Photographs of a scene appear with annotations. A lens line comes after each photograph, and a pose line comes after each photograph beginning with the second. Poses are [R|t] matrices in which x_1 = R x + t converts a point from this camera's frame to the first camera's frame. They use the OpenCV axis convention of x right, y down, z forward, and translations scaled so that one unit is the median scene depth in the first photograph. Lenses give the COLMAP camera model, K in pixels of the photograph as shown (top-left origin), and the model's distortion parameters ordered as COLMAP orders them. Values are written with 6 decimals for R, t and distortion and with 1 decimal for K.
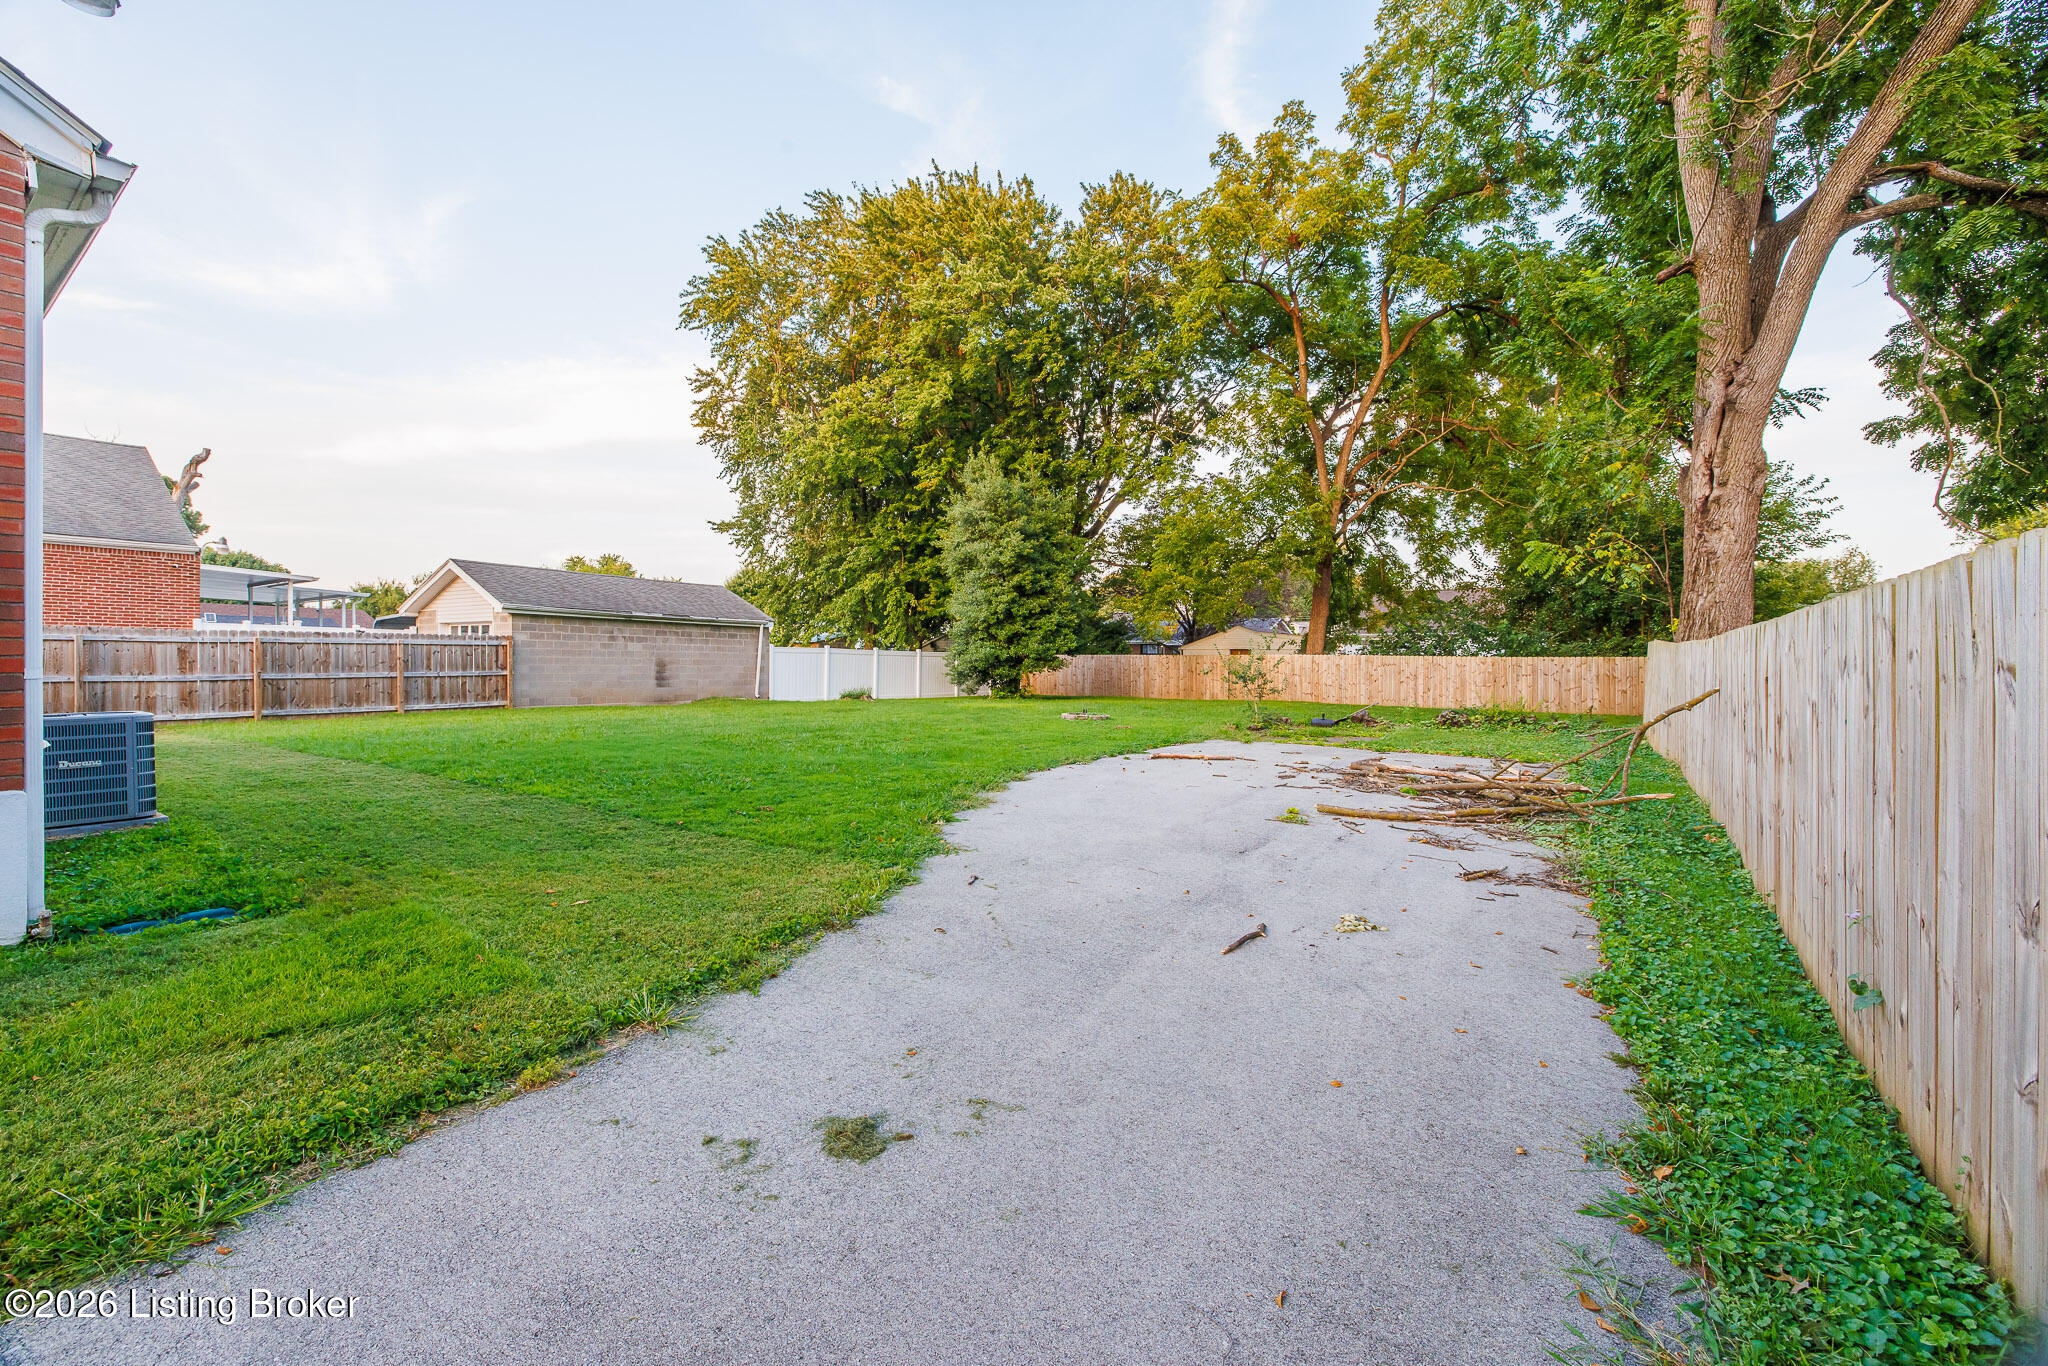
lens RADIAL K [[856.9, 0, 1020.7], [0, 856.9, 679.1], [0, 0, 1]] dist [-0.003322, -0.000578]
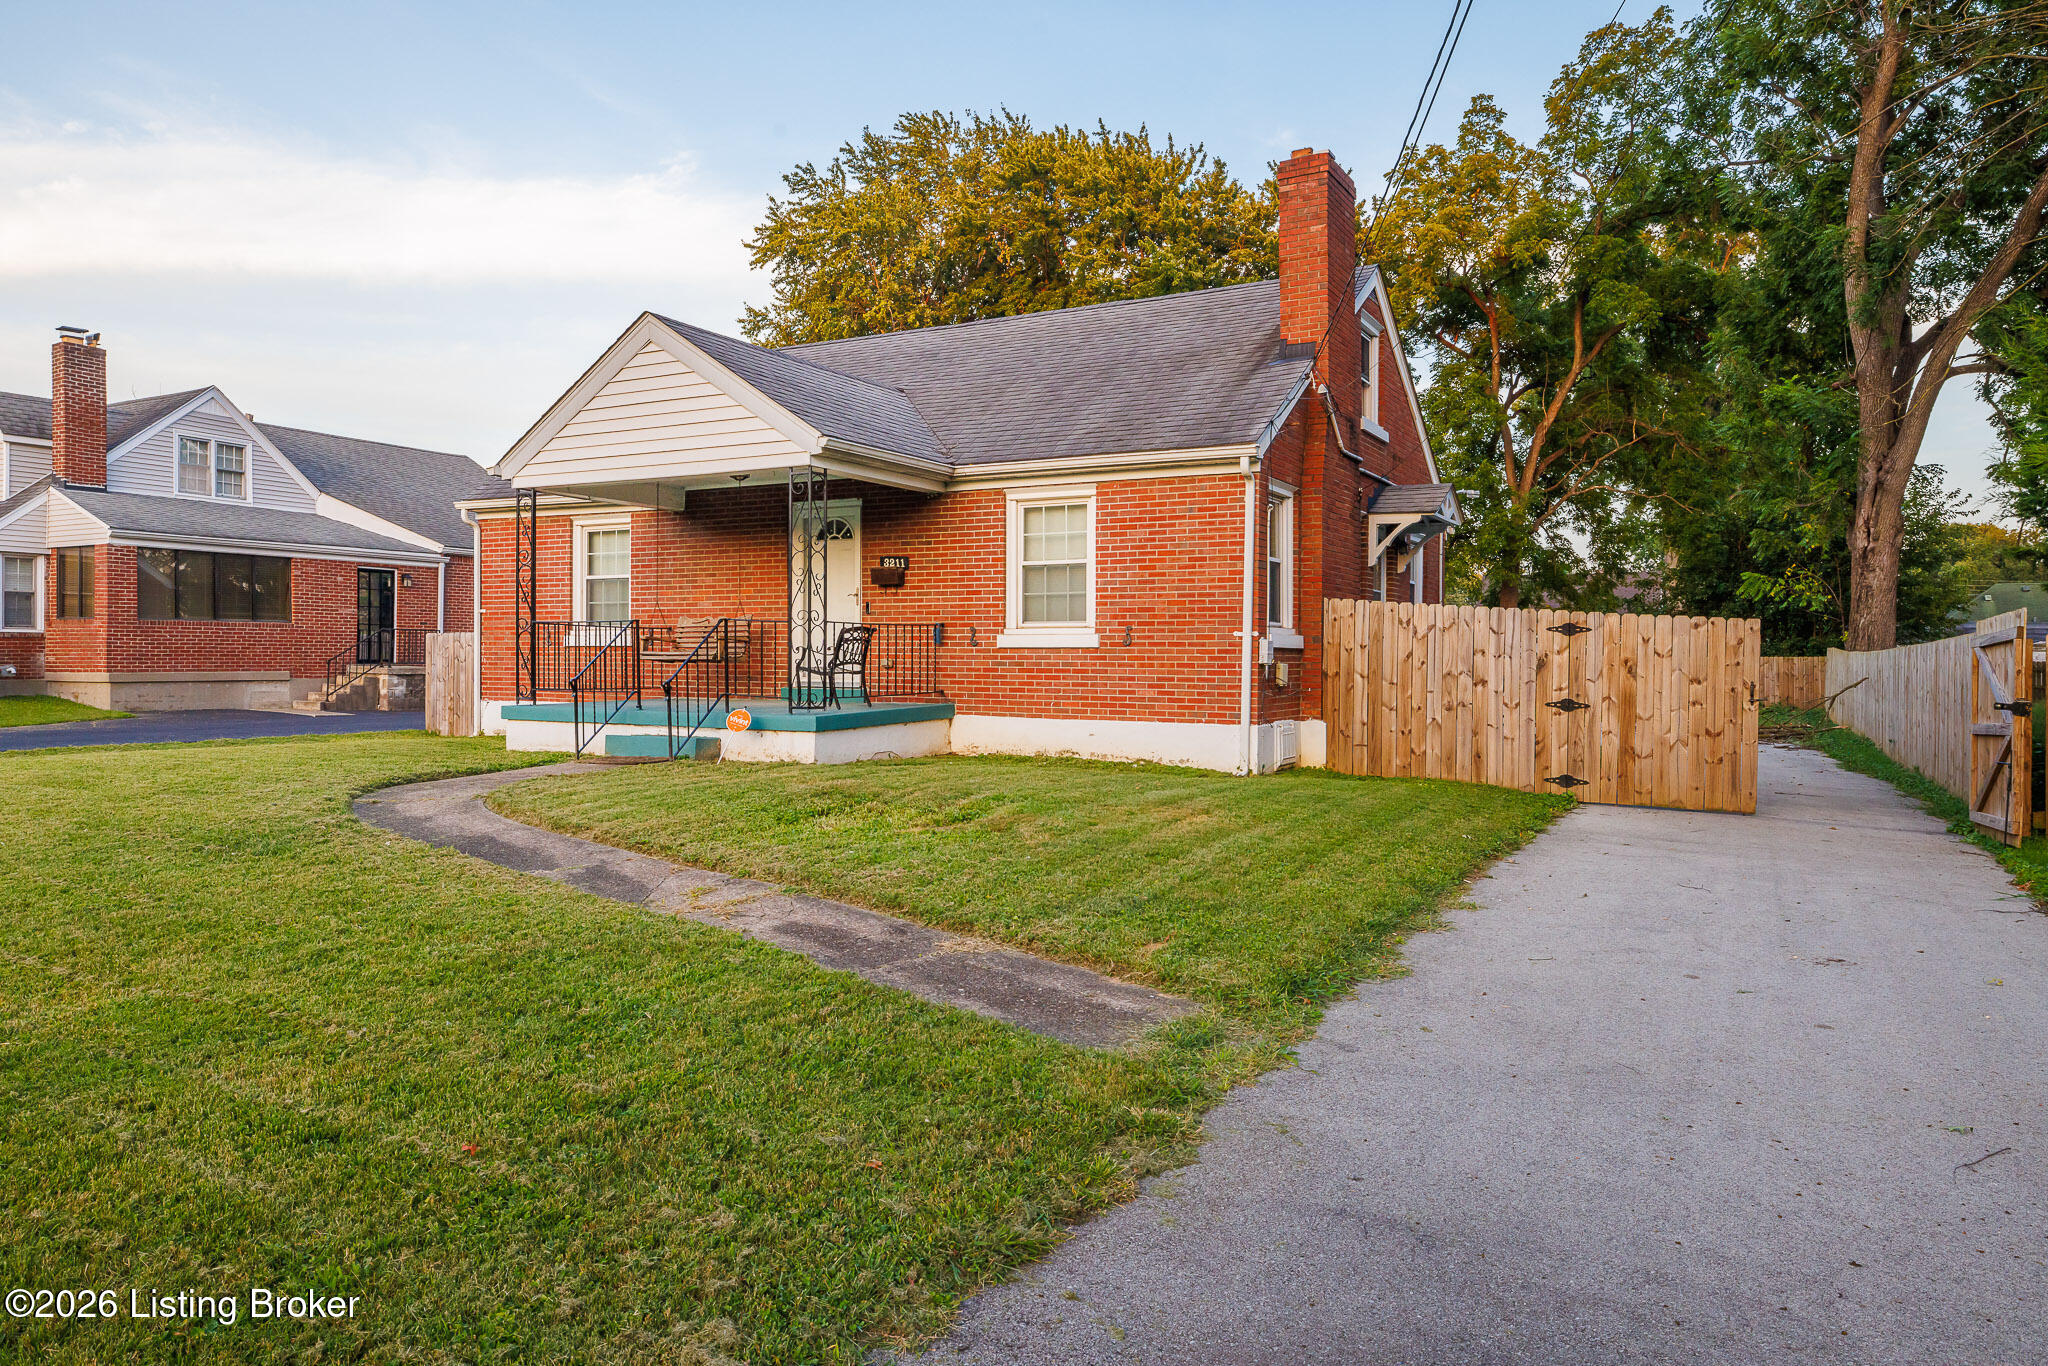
lens RADIAL K [[1426.8, 0, 1005.2], [0, 1426.8, 678.9], [0, 0, 1]] dist [-0.004113, 0.001127]
pose [[0.992215, -0.004605, 0.124453, -0.487419], [0.005316, 0.999971, -0.005381, 0.006142], [-0.124425, 0.006000, 0.992211, -0.625333]]
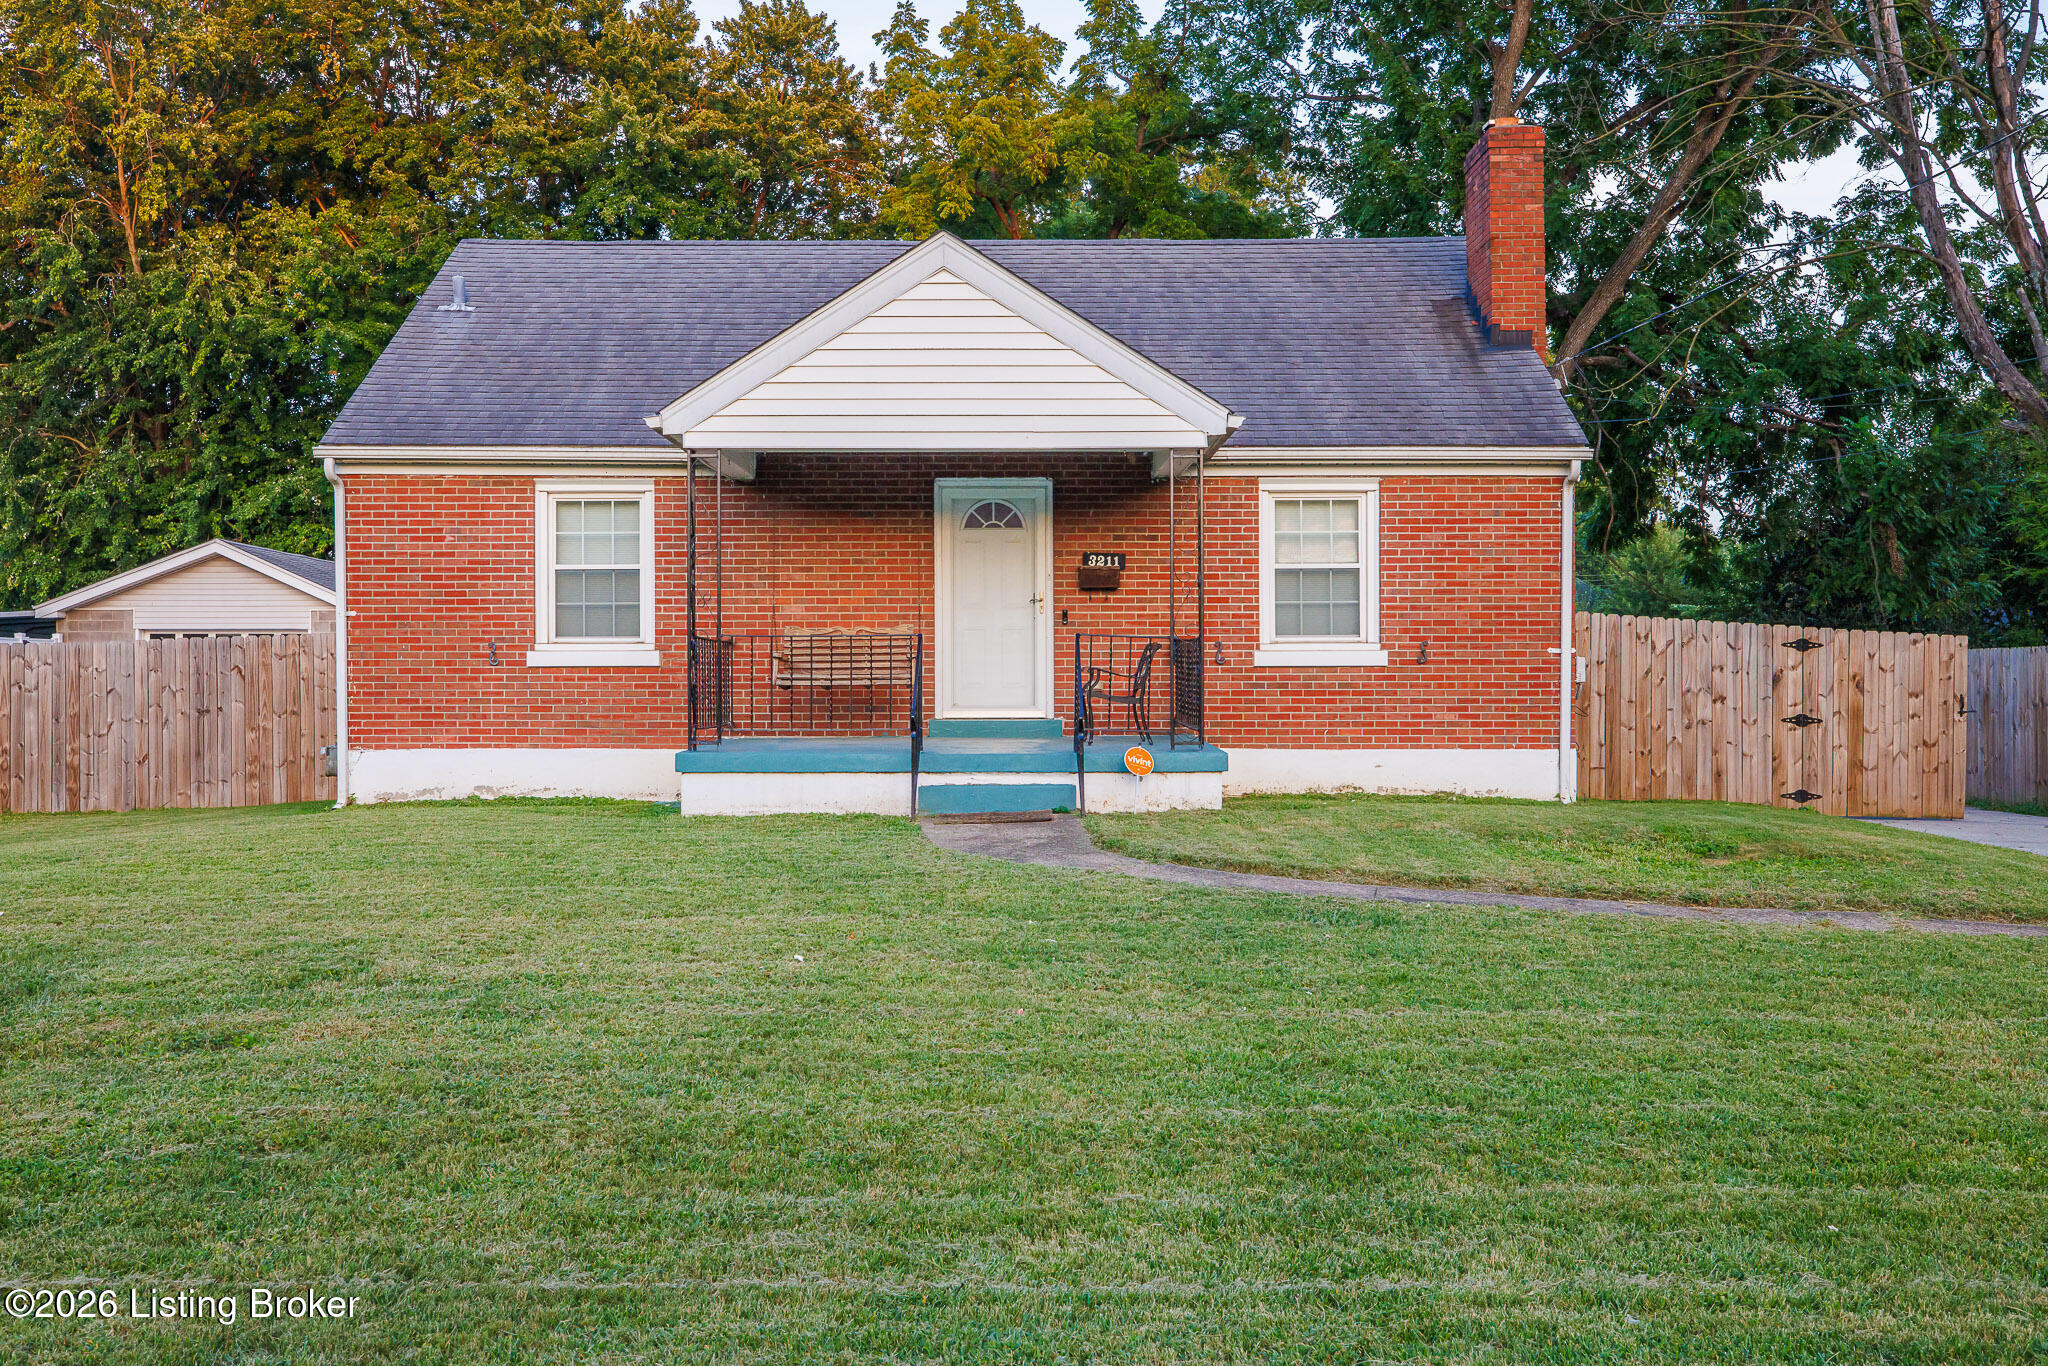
lens RADIAL K [[2049.8, 0, 1043.1], [0, 2049.8, 679.4], [0, 0, 1]] dist [0.010802, 0.000000]
pose [[0.786608, -0.014110, 0.617291, -0.902423], [0.021355, 0.999762, -0.004359, -0.003665], [-0.617083, 0.016611, 0.786723, -0.554984]]
